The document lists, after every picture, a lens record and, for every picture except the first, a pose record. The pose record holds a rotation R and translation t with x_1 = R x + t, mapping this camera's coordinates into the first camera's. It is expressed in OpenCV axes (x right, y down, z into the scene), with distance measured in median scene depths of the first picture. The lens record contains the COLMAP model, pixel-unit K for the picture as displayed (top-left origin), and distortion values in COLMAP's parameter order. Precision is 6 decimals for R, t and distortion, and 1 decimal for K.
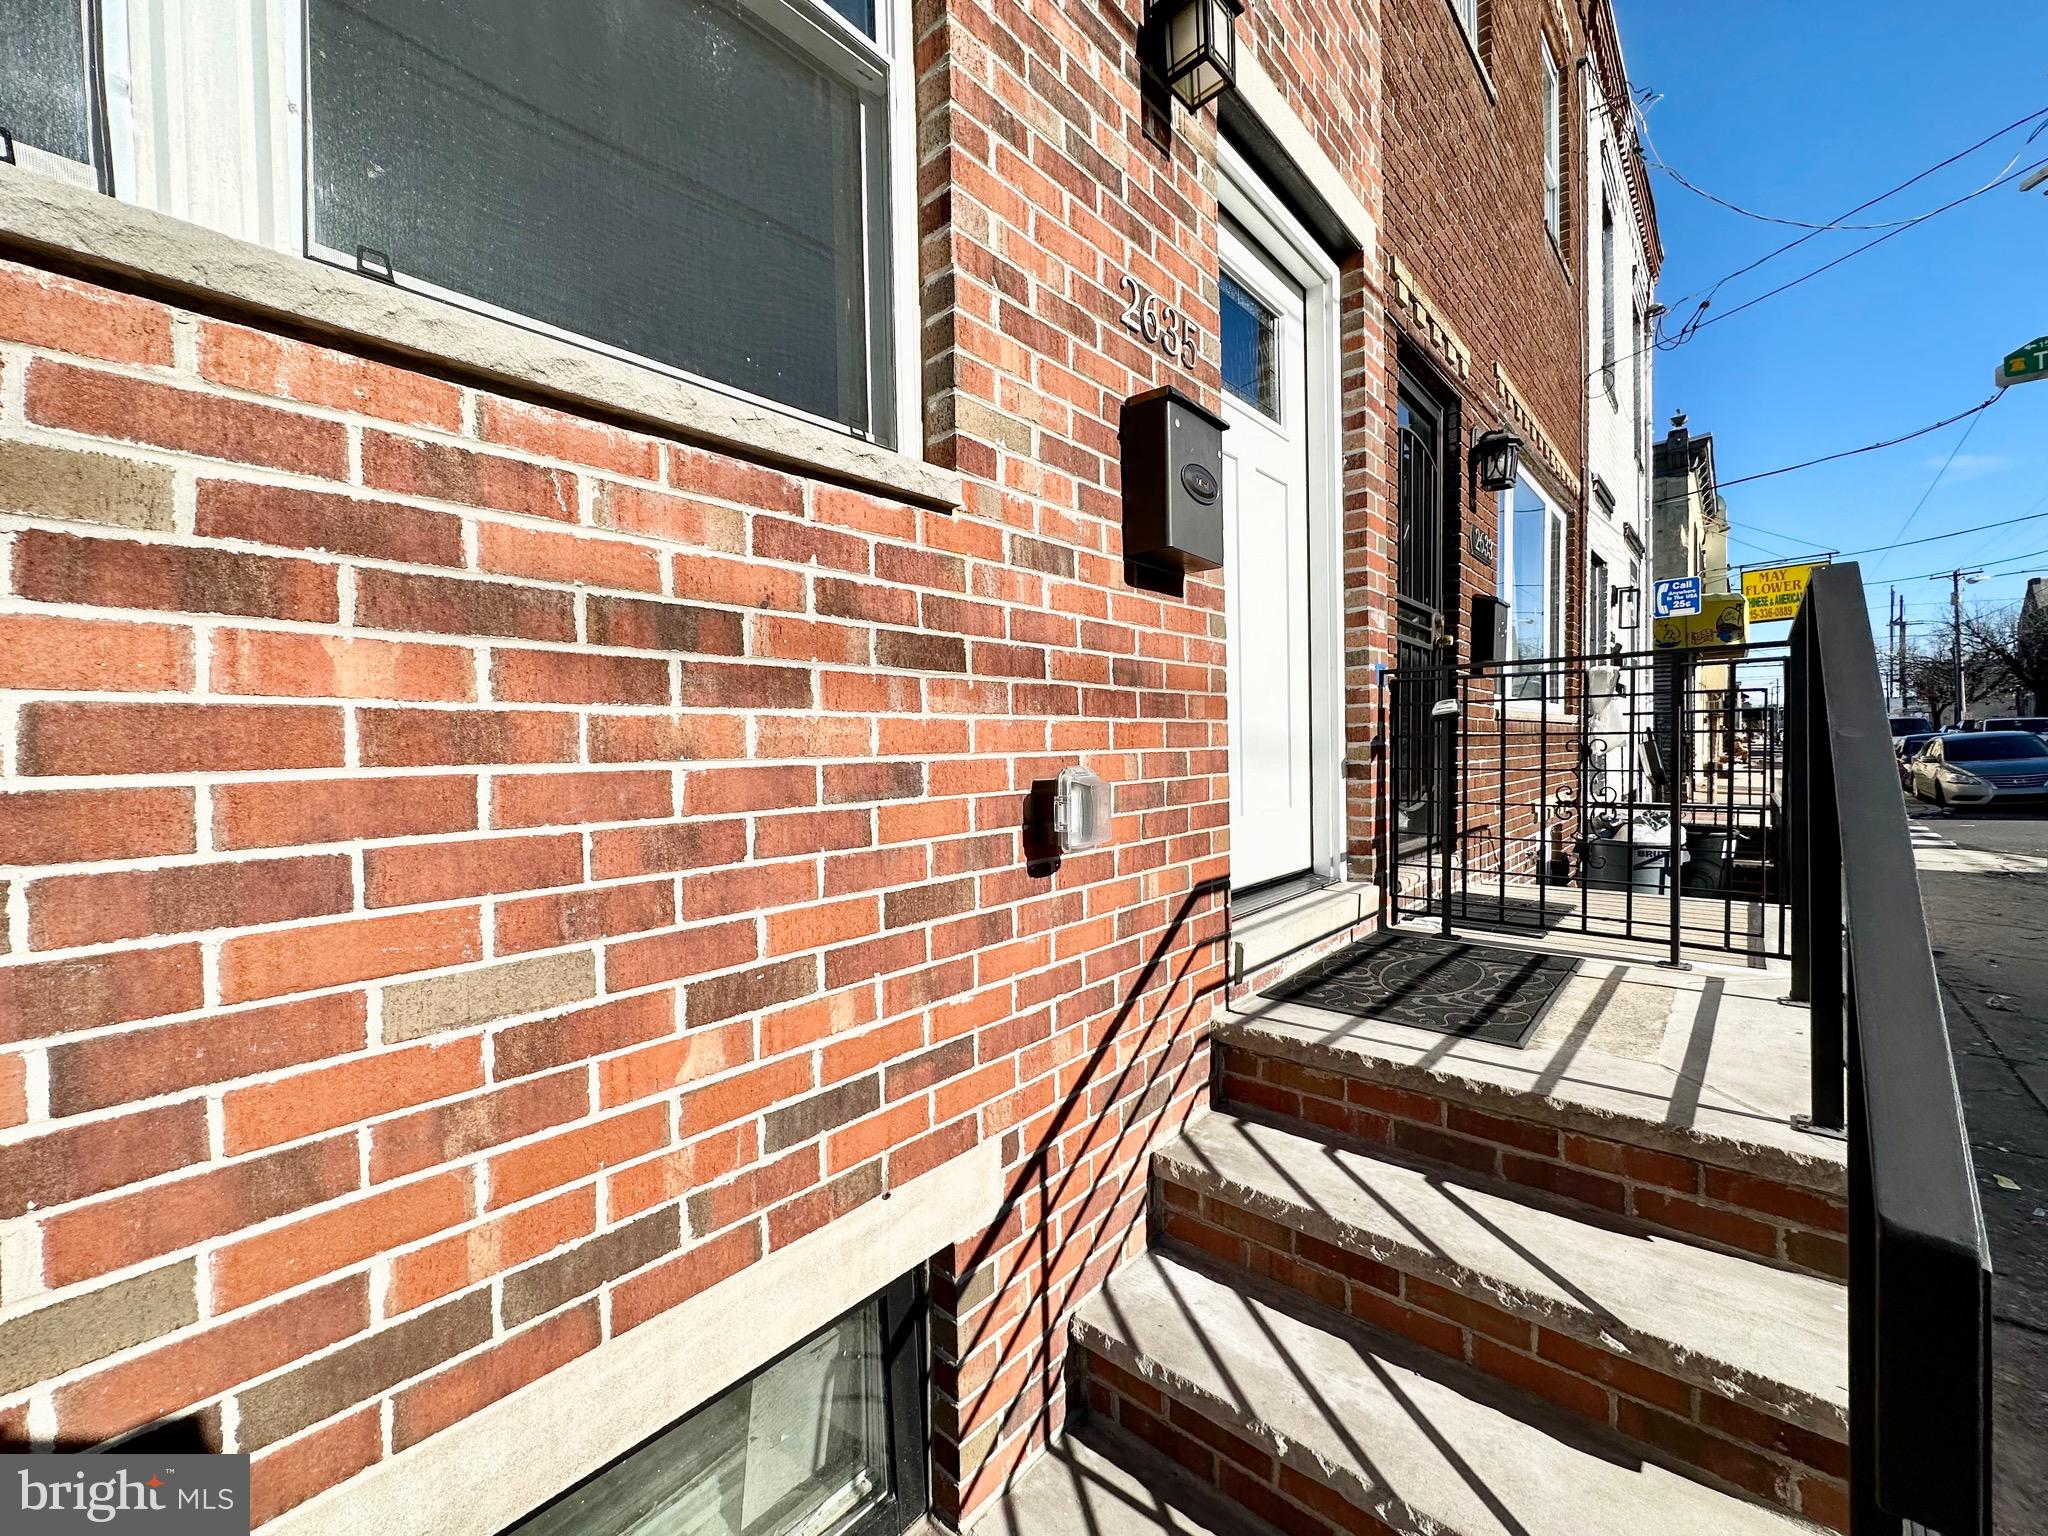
lens RADIAL K [[814.3, 0, 1022.1], [0, 814.3, 767.1], [0, 0, 1]] dist [-0.000383, -0.000008]
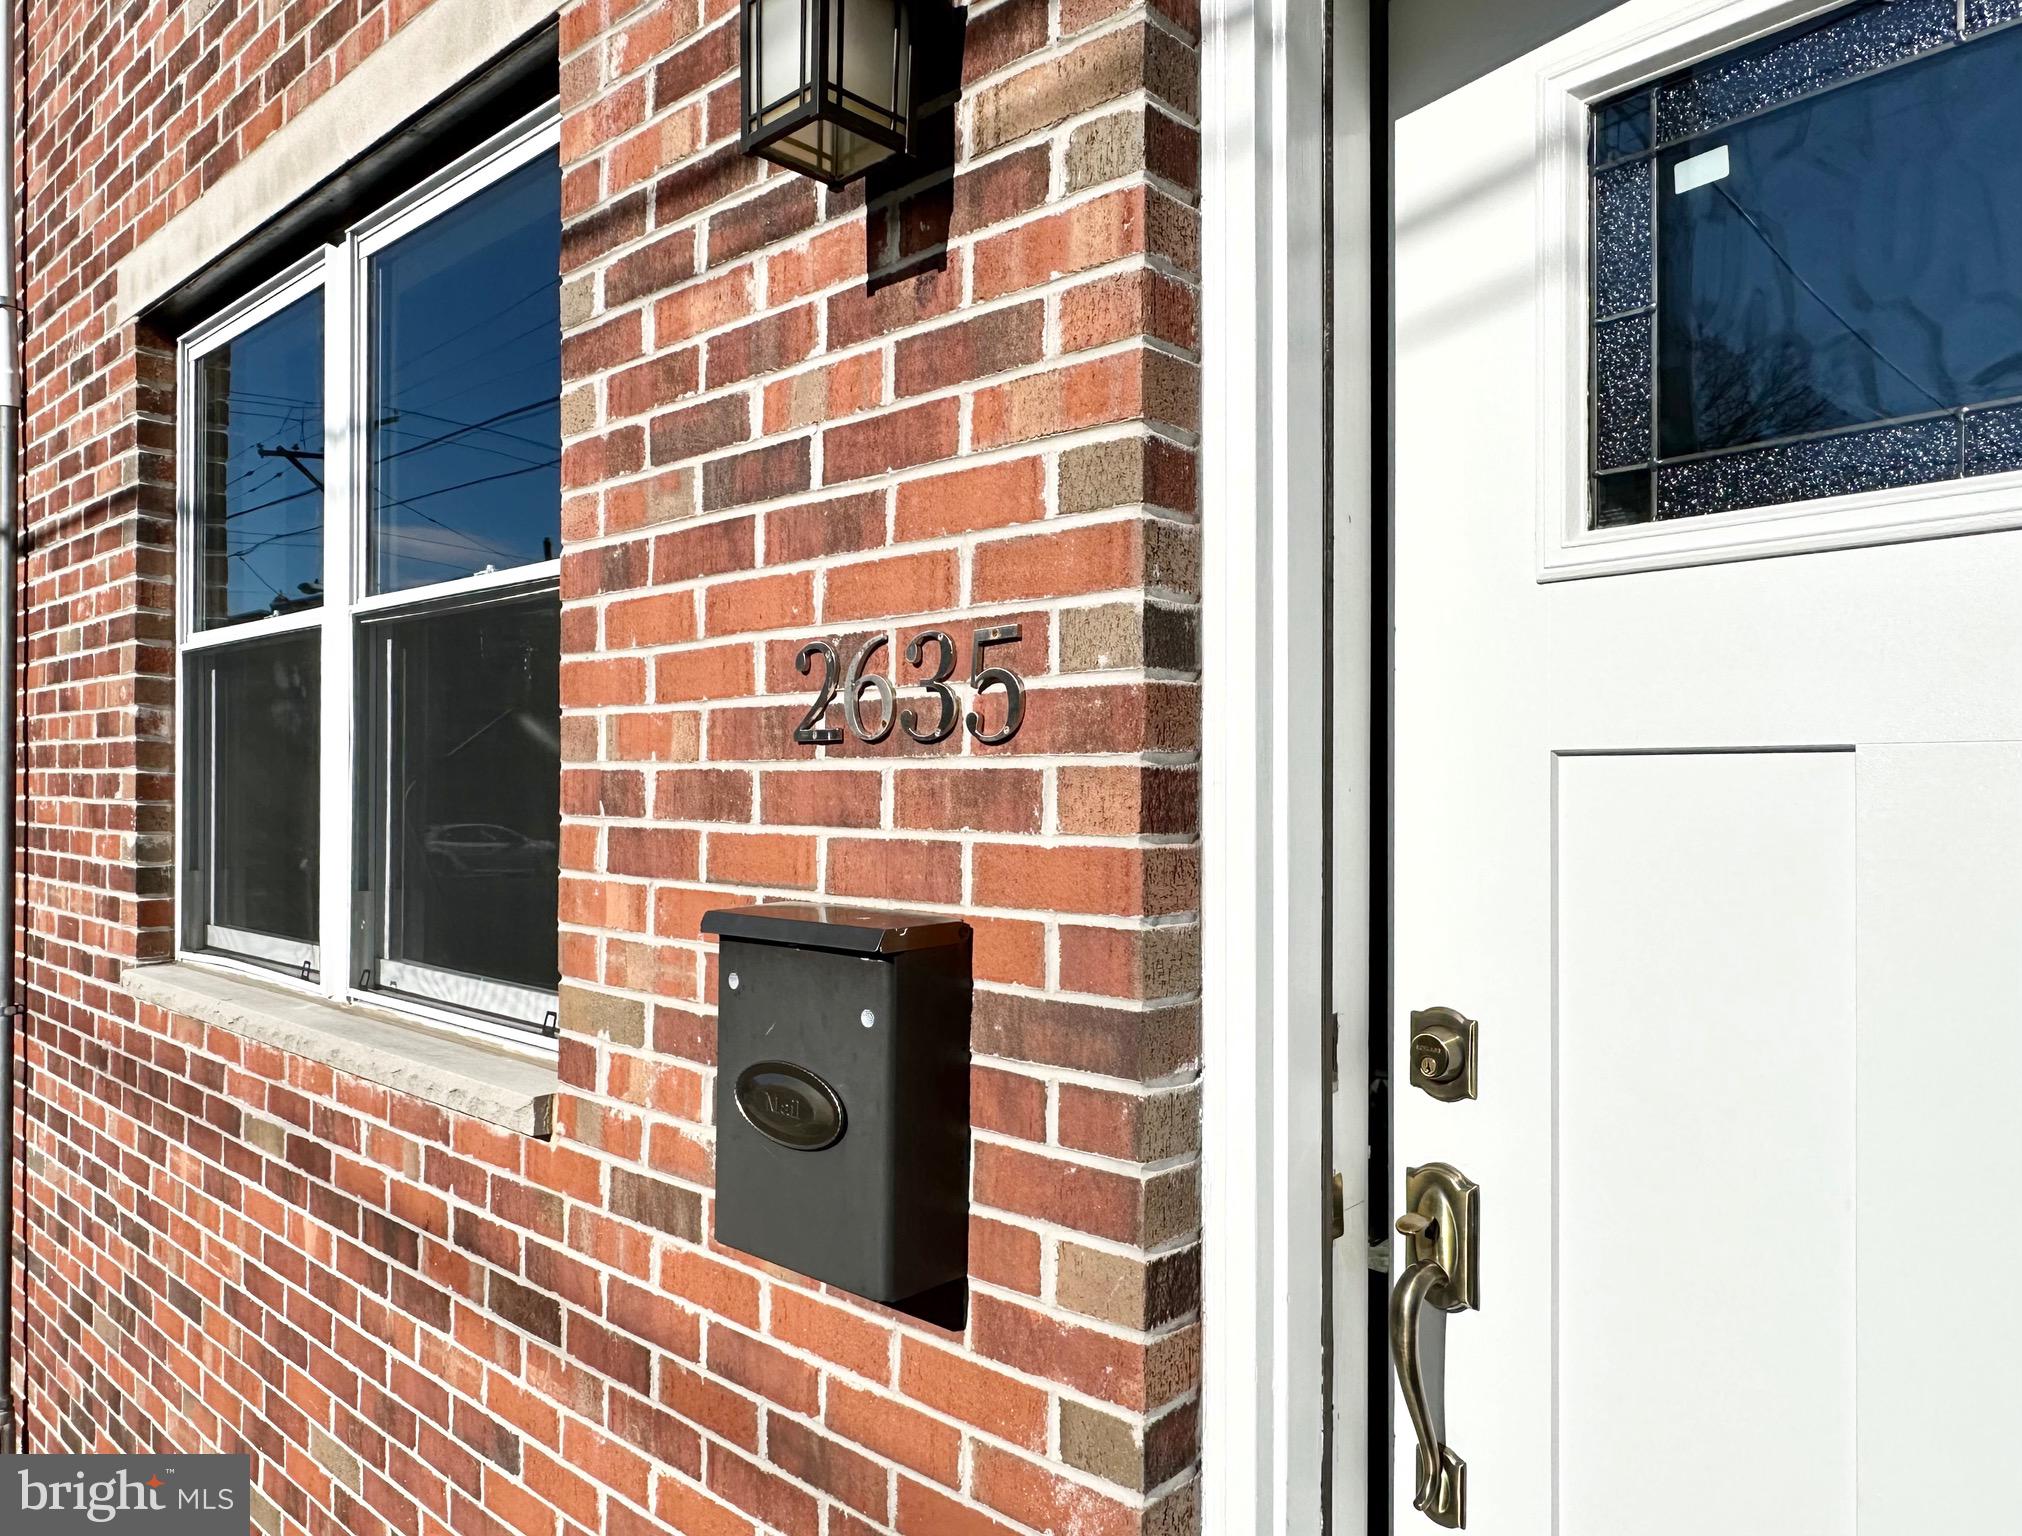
lens RADIAL K [[1382.9, 0, 1010.4], [0, 1382.9, 770.0], [0, 0, 1]] dist [-0.005307, -0.000911]
pose [[-0.012067, 0.019478, -0.999737, 1.094216], [-0.020233, 0.999601, 0.019719, -0.626760], [0.999722, 0.020465, -0.011668, 1.297513]]
